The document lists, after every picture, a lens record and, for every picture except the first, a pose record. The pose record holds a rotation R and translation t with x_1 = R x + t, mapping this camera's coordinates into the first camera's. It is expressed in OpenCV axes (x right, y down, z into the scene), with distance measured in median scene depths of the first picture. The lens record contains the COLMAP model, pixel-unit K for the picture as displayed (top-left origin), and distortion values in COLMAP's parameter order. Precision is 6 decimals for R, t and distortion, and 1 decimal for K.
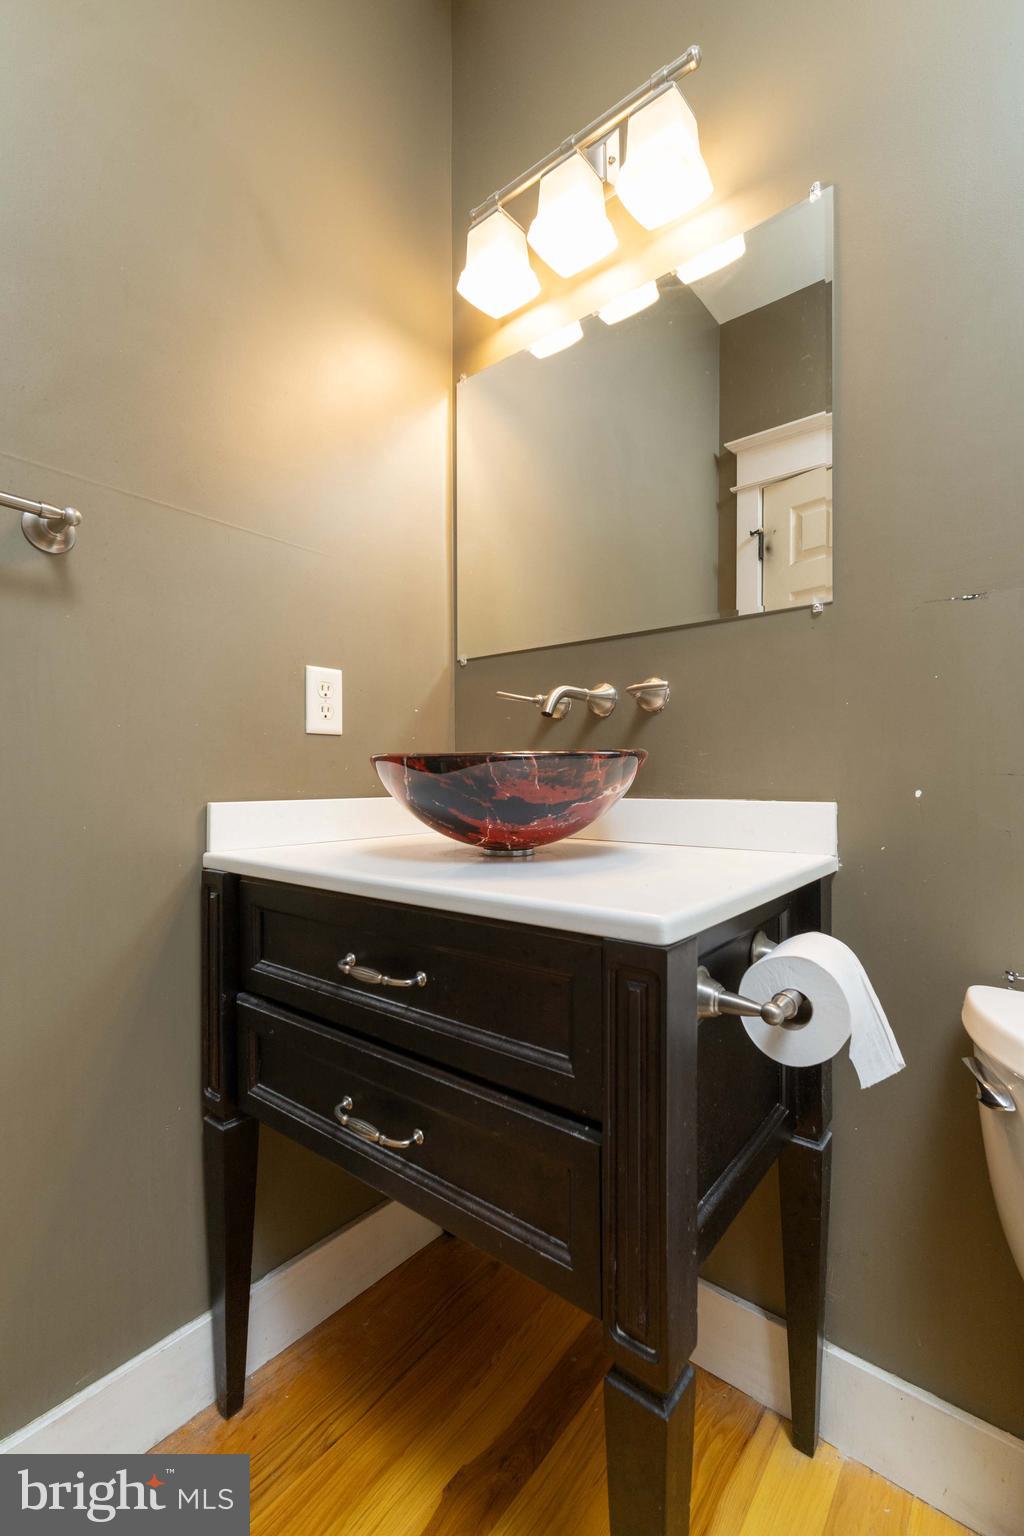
lens RADIAL K [[672.1, 0, 512.4], [0, 672.1, 777.6], [0, 0, 1]] dist [0.004850, -0.000426]
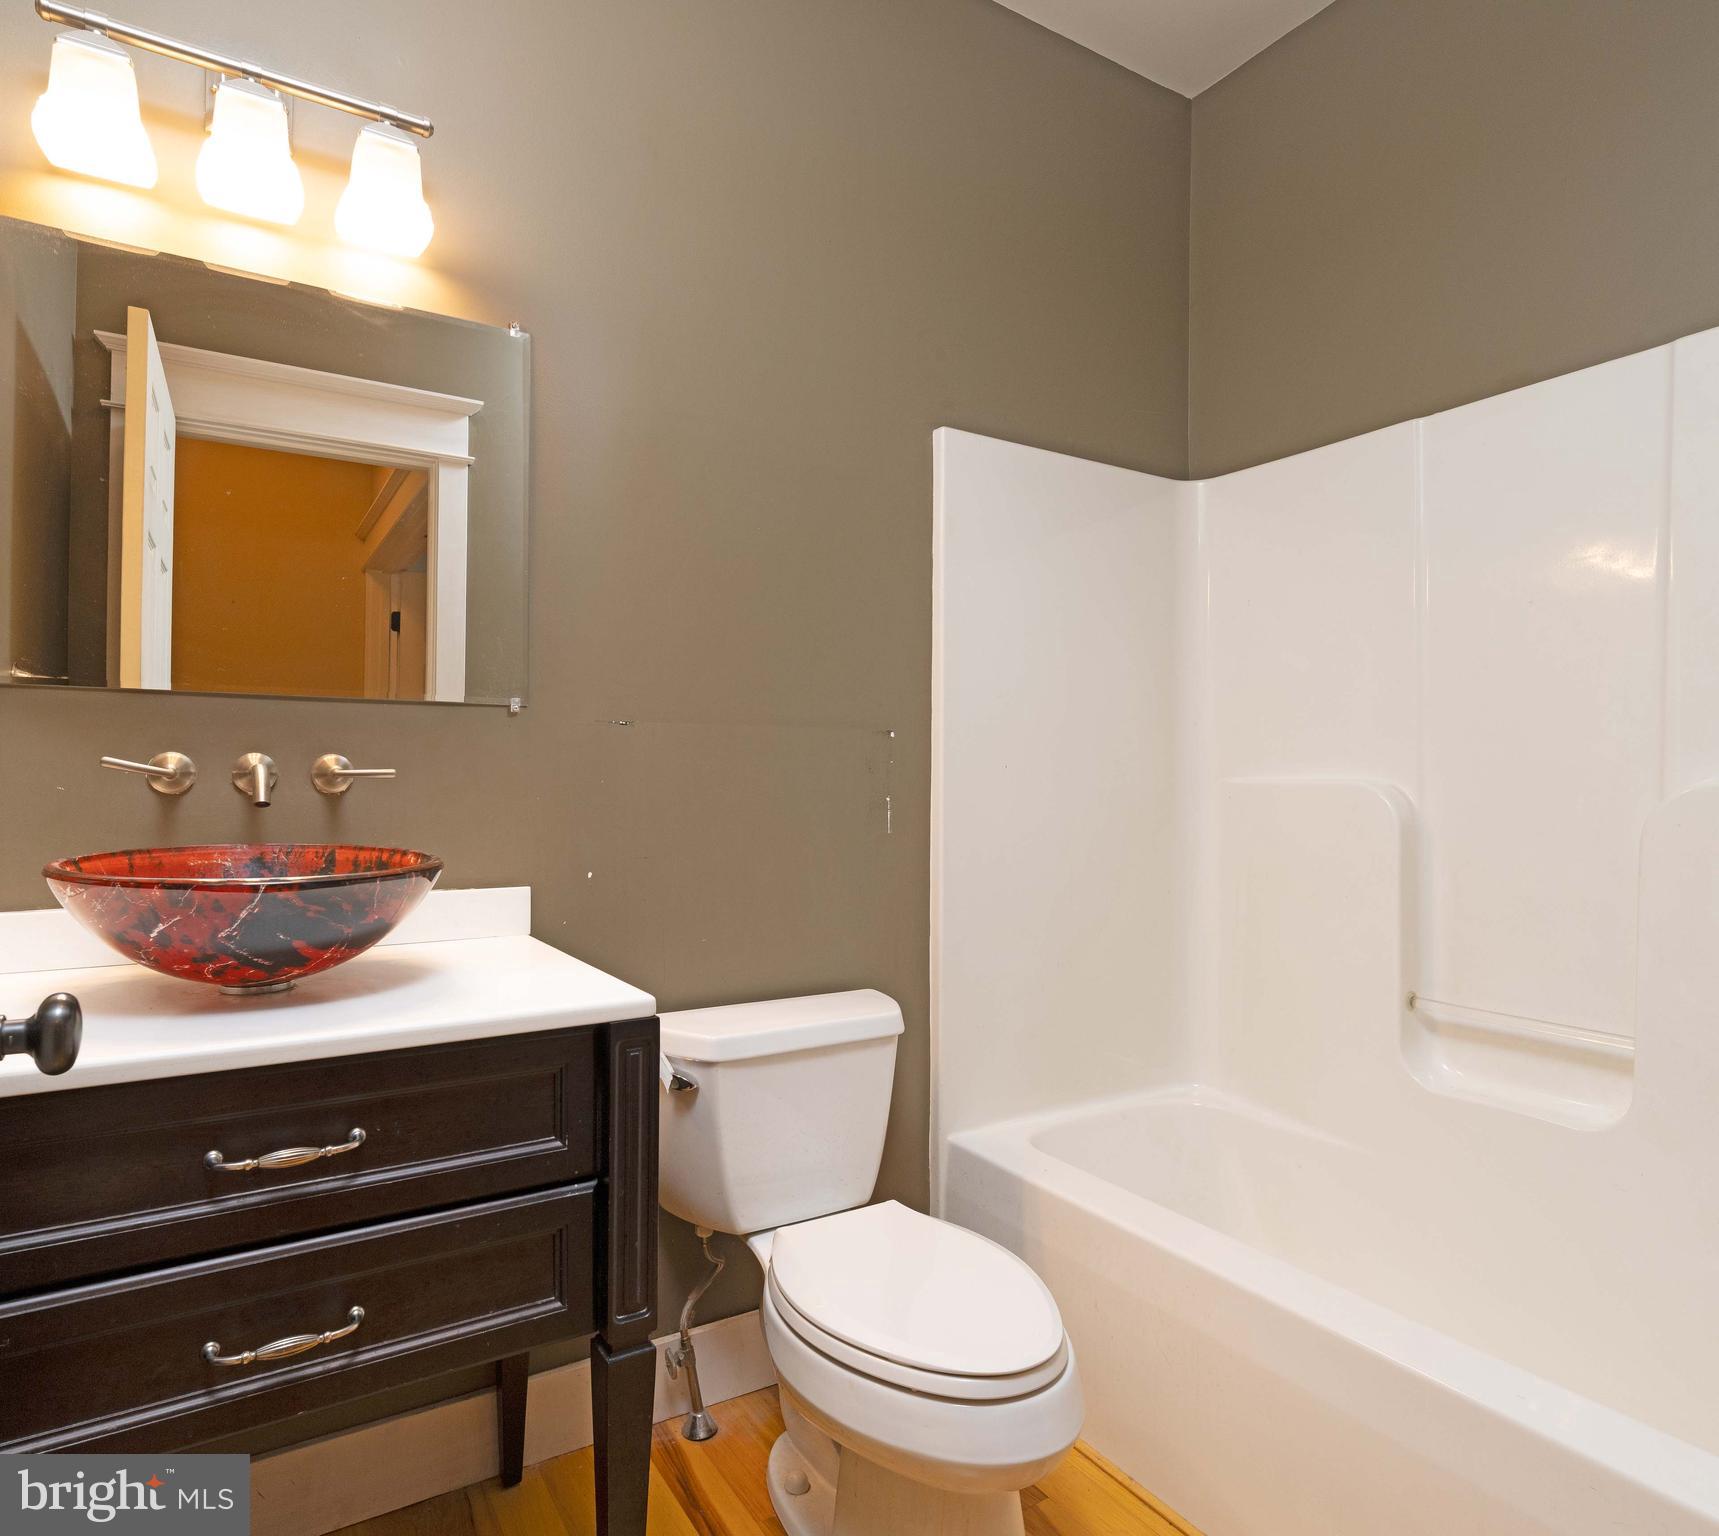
lens RADIAL K [[982.6, 0, 859.5], [0, 982.6, 768.0], [0, 0, 1]] dist [-0.000804, -0.000195]
pose [[0.311339, 0.025713, 0.949951, -0.890938], [-0.007386, 0.999669, -0.024638, -0.122353], [-0.950270, 0.000654, 0.311426, -0.028632]]
